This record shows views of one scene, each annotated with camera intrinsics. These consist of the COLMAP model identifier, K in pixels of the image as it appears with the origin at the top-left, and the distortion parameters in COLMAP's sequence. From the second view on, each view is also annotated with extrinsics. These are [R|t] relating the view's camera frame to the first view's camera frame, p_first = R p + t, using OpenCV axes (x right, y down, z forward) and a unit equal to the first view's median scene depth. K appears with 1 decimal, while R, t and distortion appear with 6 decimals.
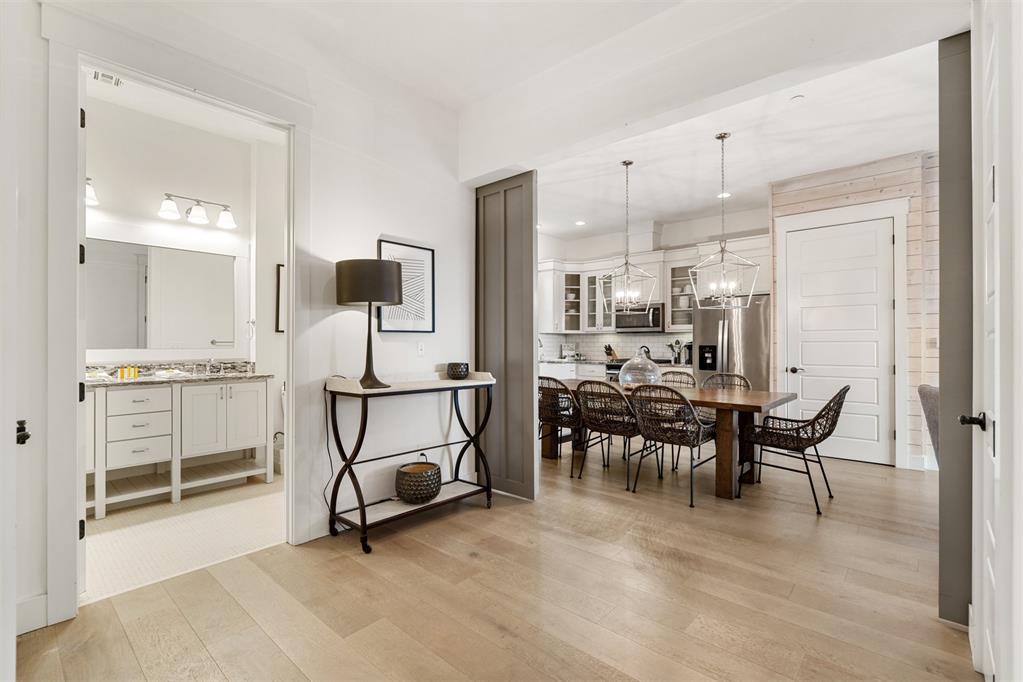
lens RADIAL K [[464.8, 0, 512.0], [0, 464.8, 338.8], [0, 0, 1]] dist [-0.002067, -0.000011]
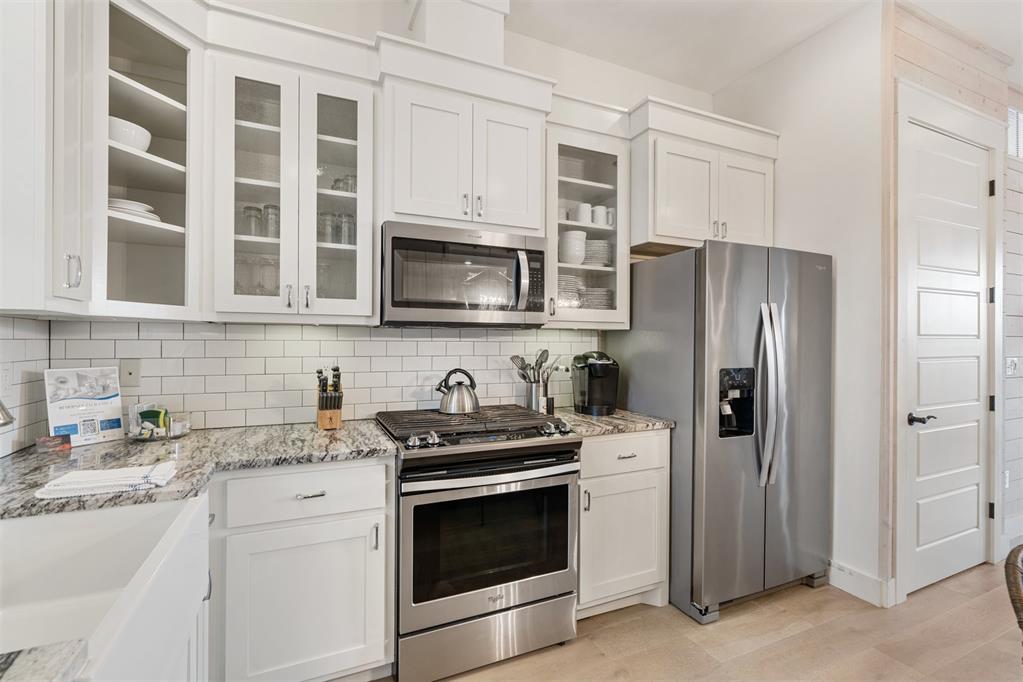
lens RADIAL K [[464.8, 0, 512.0], [0, 464.8, 338.8], [0, 0, 1]] dist [-0.002067, -0.000011]
pose [[0.400768, 0.001268, 0.916178, 0.008015], [-0.014398, 0.999884, 0.004914, -0.006196], [-0.916066, -0.015161, 0.400740, 0.775247]]
